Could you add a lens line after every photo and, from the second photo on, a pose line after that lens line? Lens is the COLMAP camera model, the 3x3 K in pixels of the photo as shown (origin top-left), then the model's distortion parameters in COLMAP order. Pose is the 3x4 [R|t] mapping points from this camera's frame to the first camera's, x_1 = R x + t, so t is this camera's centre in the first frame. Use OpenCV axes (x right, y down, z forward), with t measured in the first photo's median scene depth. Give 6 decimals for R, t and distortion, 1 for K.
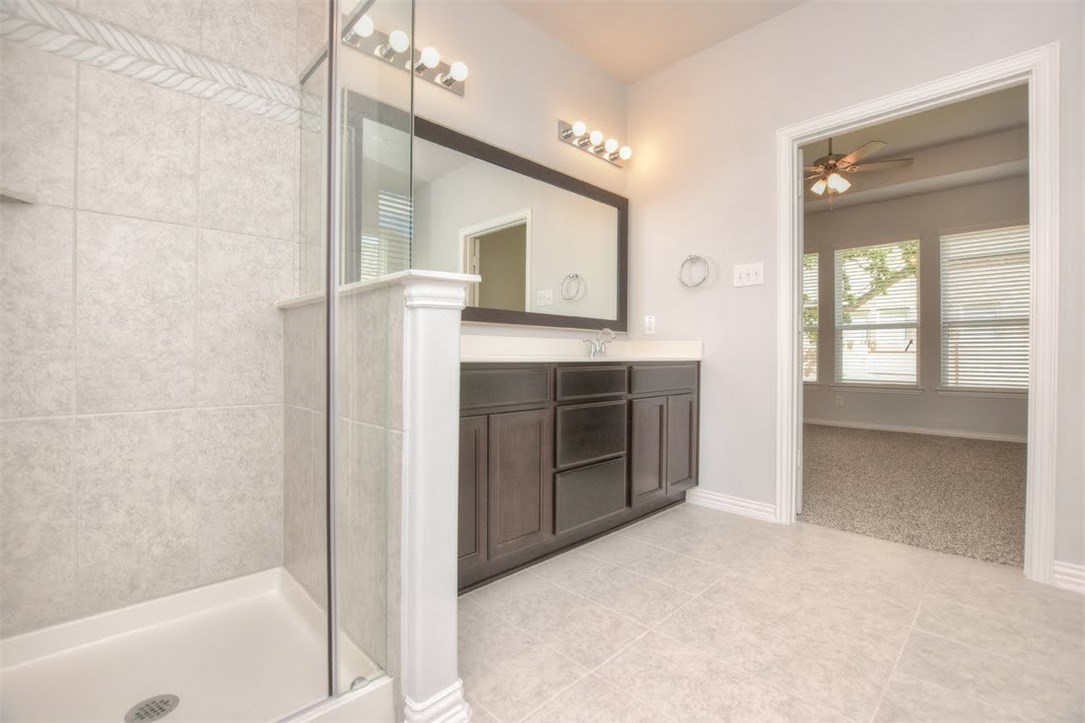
lens RADIAL K [[481.4, 0, 542.2], [0, 481.4, 358.5], [0, 0, 1]] dist [-0.022888, 0.000905]
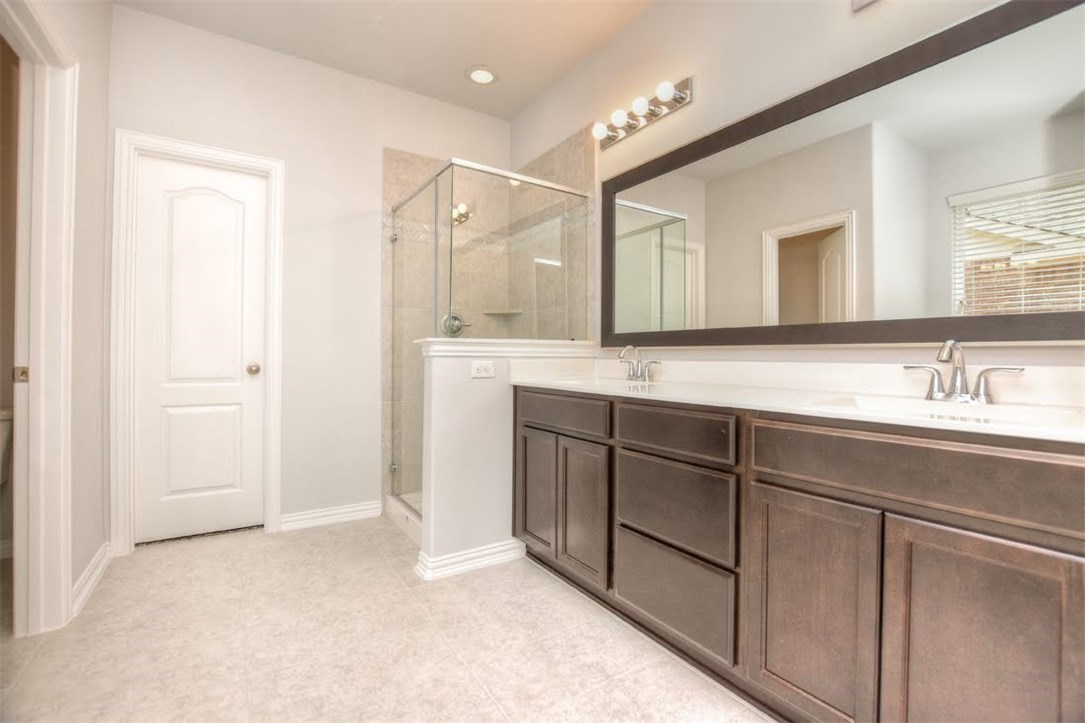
lens RADIAL K [[481.4, 0, 542.2], [0, 481.4, 358.5], [0, 0, 1]] dist [-0.022888, 0.000905]
pose [[-0.192338, -0.008569, -0.981291, 0.903413], [-0.020669, 0.999775, -0.004679, -0.053413], [0.981111, 0.019383, -0.192472, 1.022668]]
